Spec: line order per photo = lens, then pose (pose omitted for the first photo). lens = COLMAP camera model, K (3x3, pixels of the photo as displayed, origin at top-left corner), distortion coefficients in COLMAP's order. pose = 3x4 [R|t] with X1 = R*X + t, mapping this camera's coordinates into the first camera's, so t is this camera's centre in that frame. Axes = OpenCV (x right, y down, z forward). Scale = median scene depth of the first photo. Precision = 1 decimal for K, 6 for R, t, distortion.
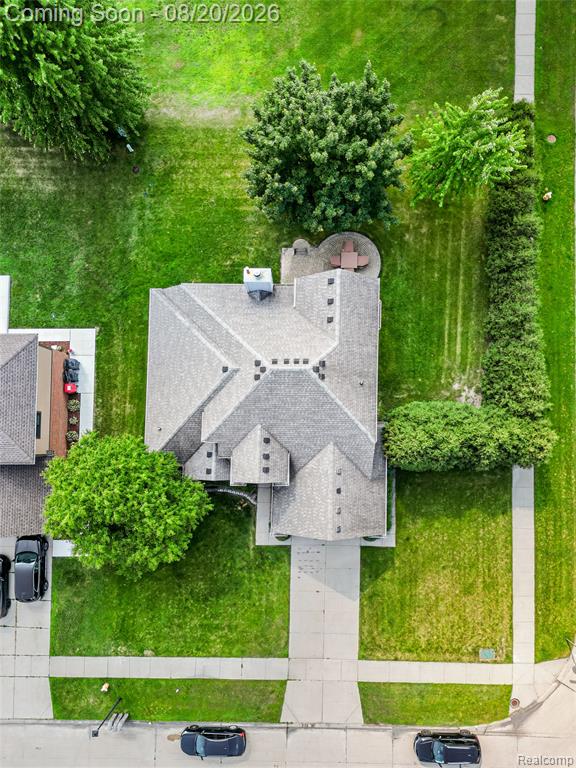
lens RADIAL K [[575.6, 0, 287.0], [0, 575.6, 383.9], [0, 0, 1]] dist [-0.006712, -0.005737]
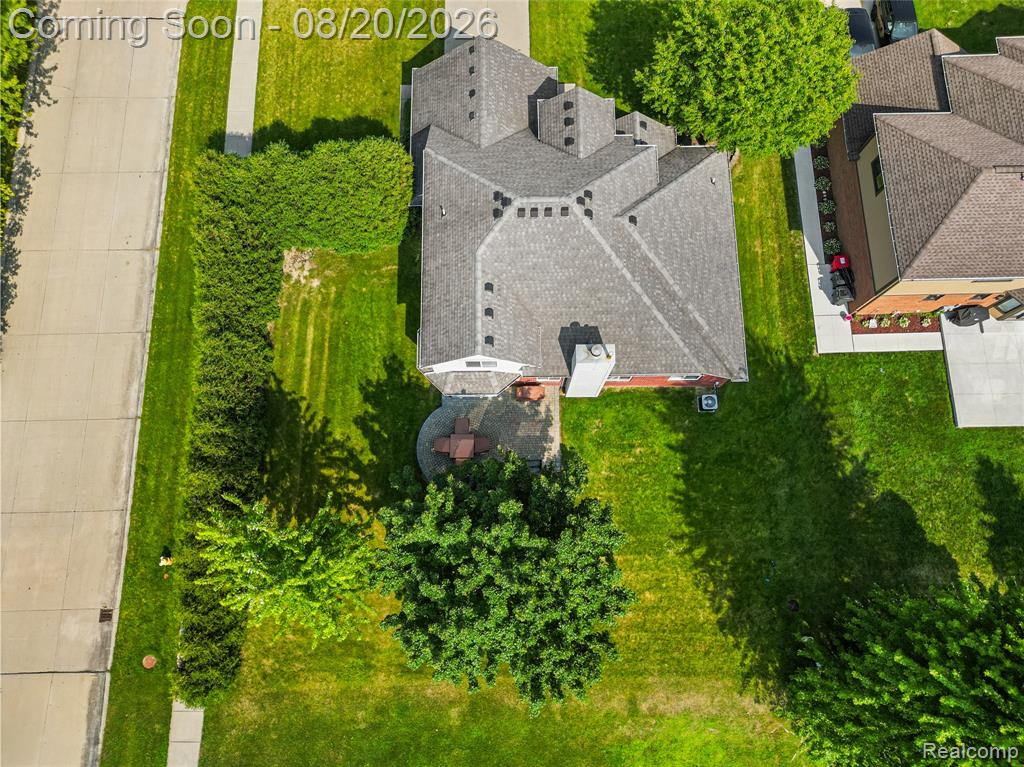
lens RADIAL K [[711.9, 0, 509.7], [0, 711.9, 383.3], [0, 0, 1]] dist [-0.004173, -0.000658]
pose [[-0.998800, 0.041527, 0.025953, 0.029159], [-0.032115, -0.955563, 0.293031, -0.439623], [0.036968, 0.291846, 0.955751, 0.189340]]
